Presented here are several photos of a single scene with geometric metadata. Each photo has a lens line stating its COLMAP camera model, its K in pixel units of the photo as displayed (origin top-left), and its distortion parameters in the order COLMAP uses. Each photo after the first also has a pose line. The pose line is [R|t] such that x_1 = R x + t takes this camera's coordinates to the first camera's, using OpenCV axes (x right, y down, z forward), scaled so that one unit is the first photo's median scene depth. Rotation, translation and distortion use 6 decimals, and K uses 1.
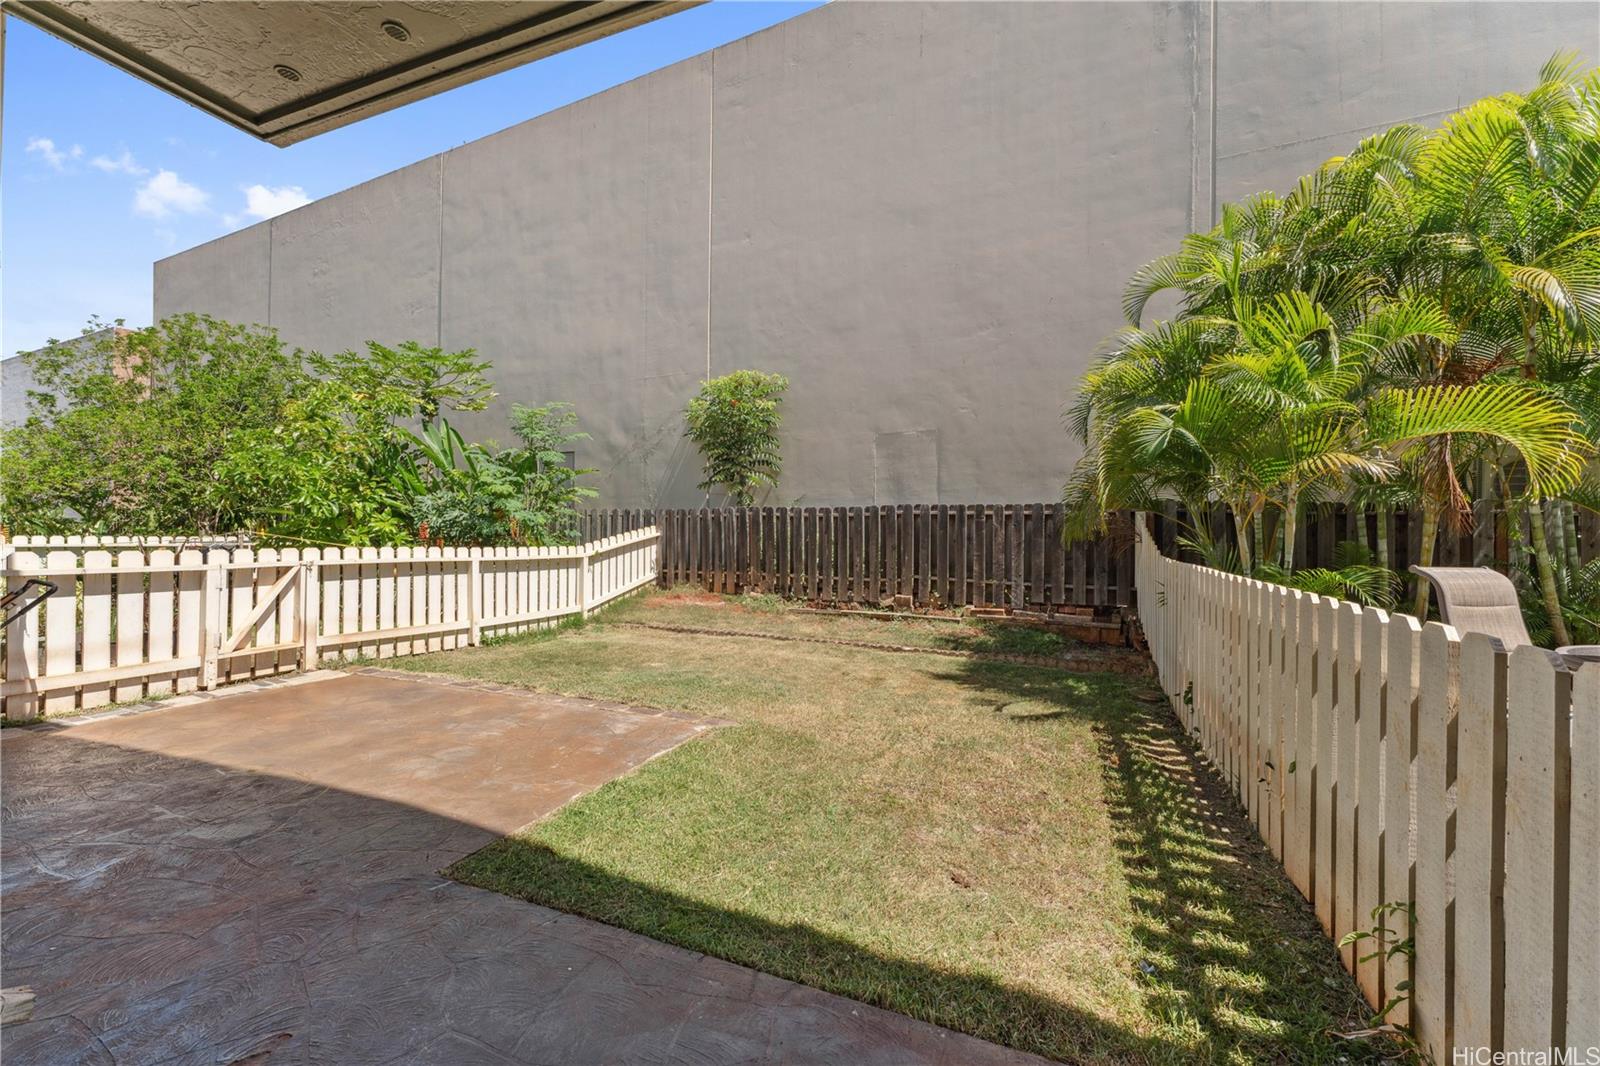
lens RADIAL K [[638.5, 0, 789.5], [0, 638.5, 536.8], [0, 0, 1]] dist [0.001960, 0.000107]
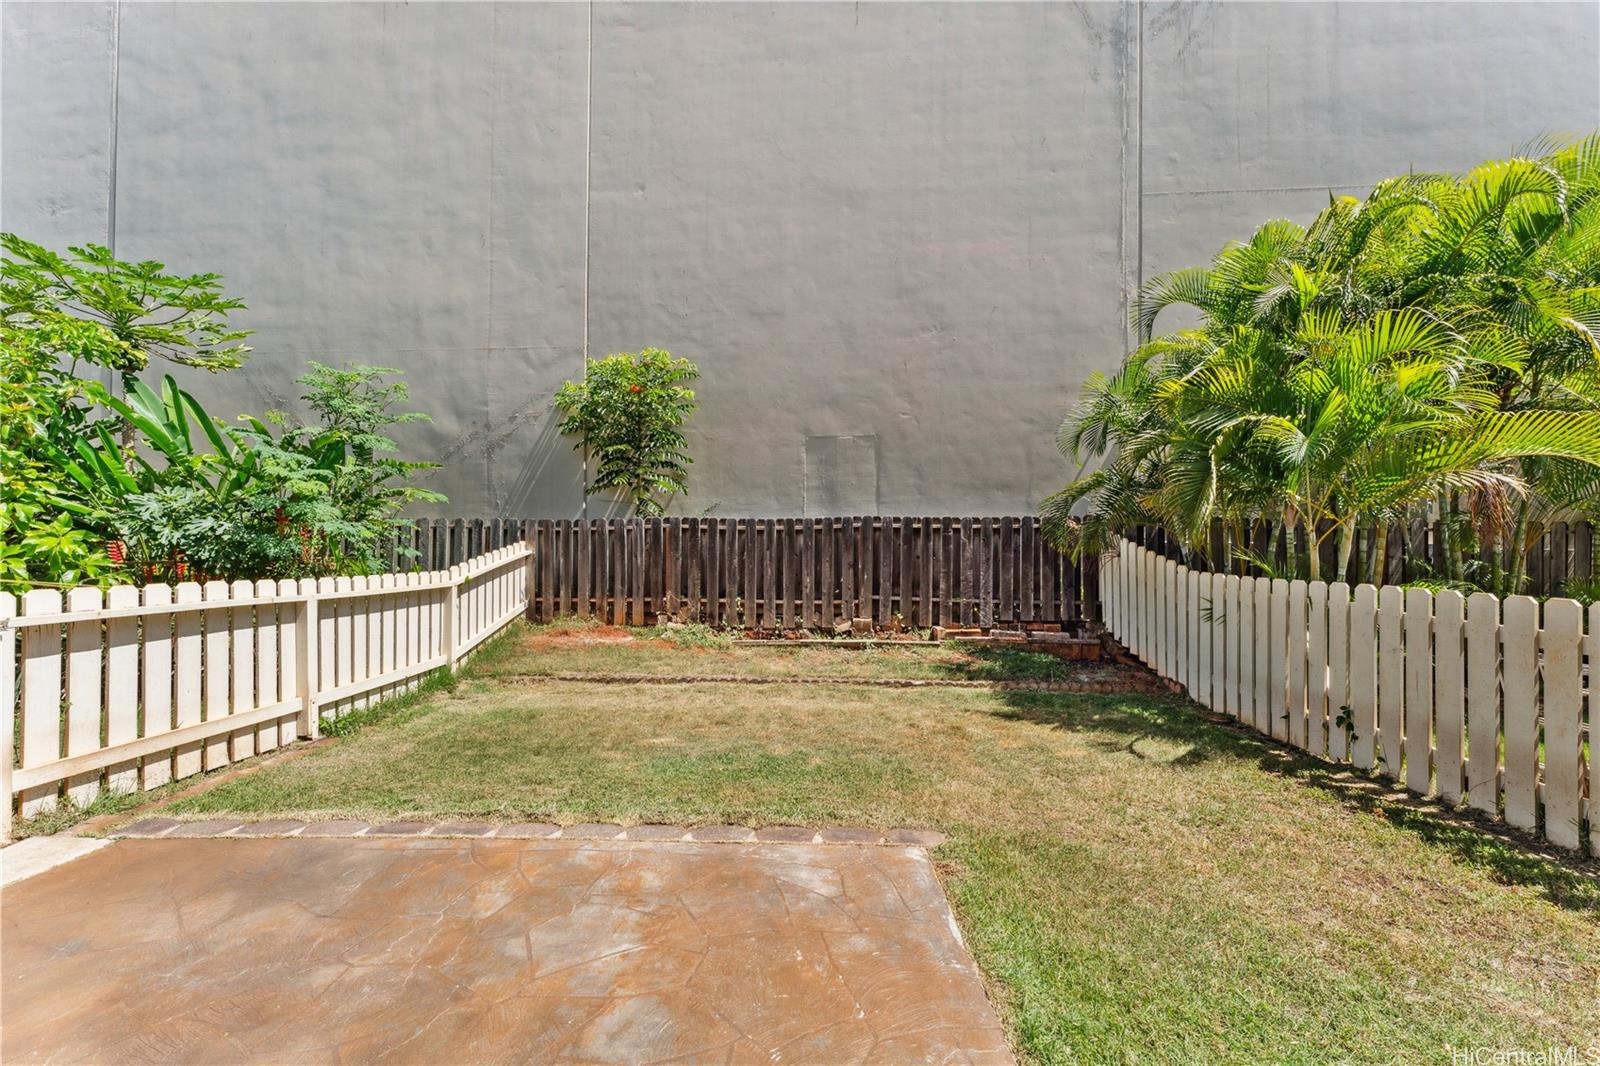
lens RADIAL K [[638.5, 0, 795.2], [0, 638.5, 544.9], [0, 0, 1]] dist [0.001960, 0.000107]
pose [[0.928071, -0.006341, 0.372350, -0.223727], [0.009096, 0.999943, -0.005642, -0.006521], [-0.372293, 0.008623, 0.928075, 0.197358]]
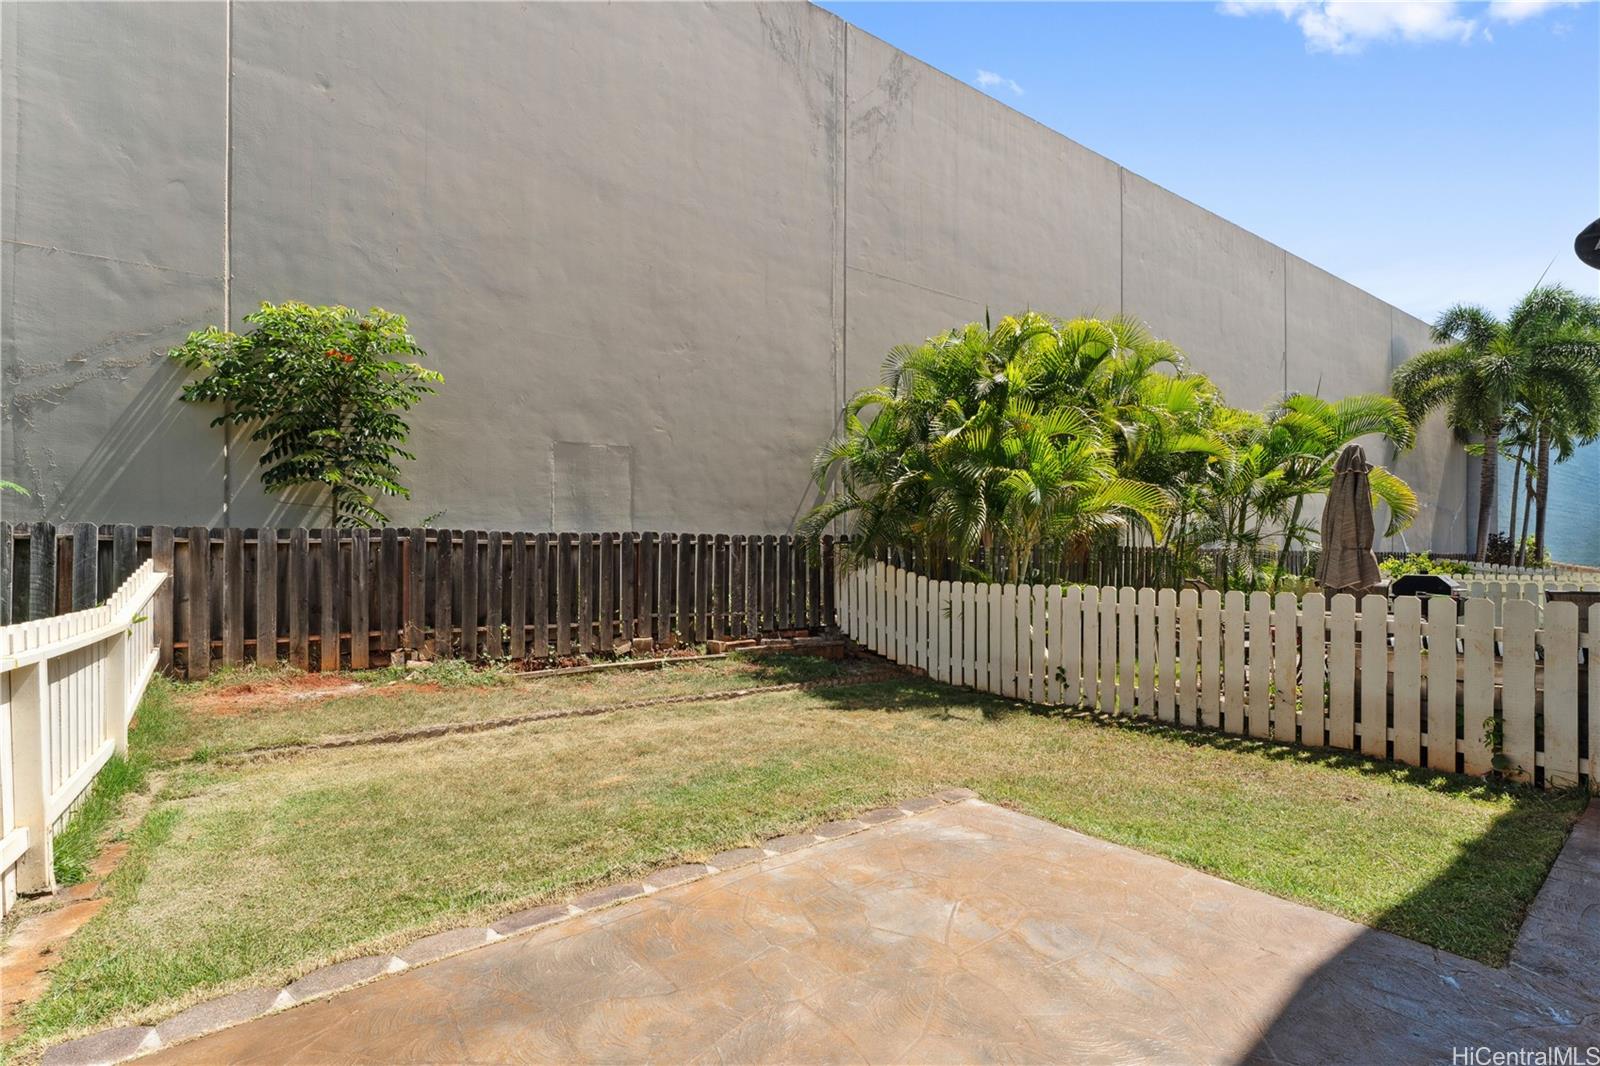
lens RADIAL K [[682.0, 0, 781.6], [0, 682.0, 567.0], [0, 0, 1]] dist [0.001858, -0.000440]
pose [[0.527833, -0.019224, 0.849130, -0.467831], [0.015006, 0.999799, 0.013307, -0.012420], [-0.849216, 0.005718, 0.528015, 0.336552]]
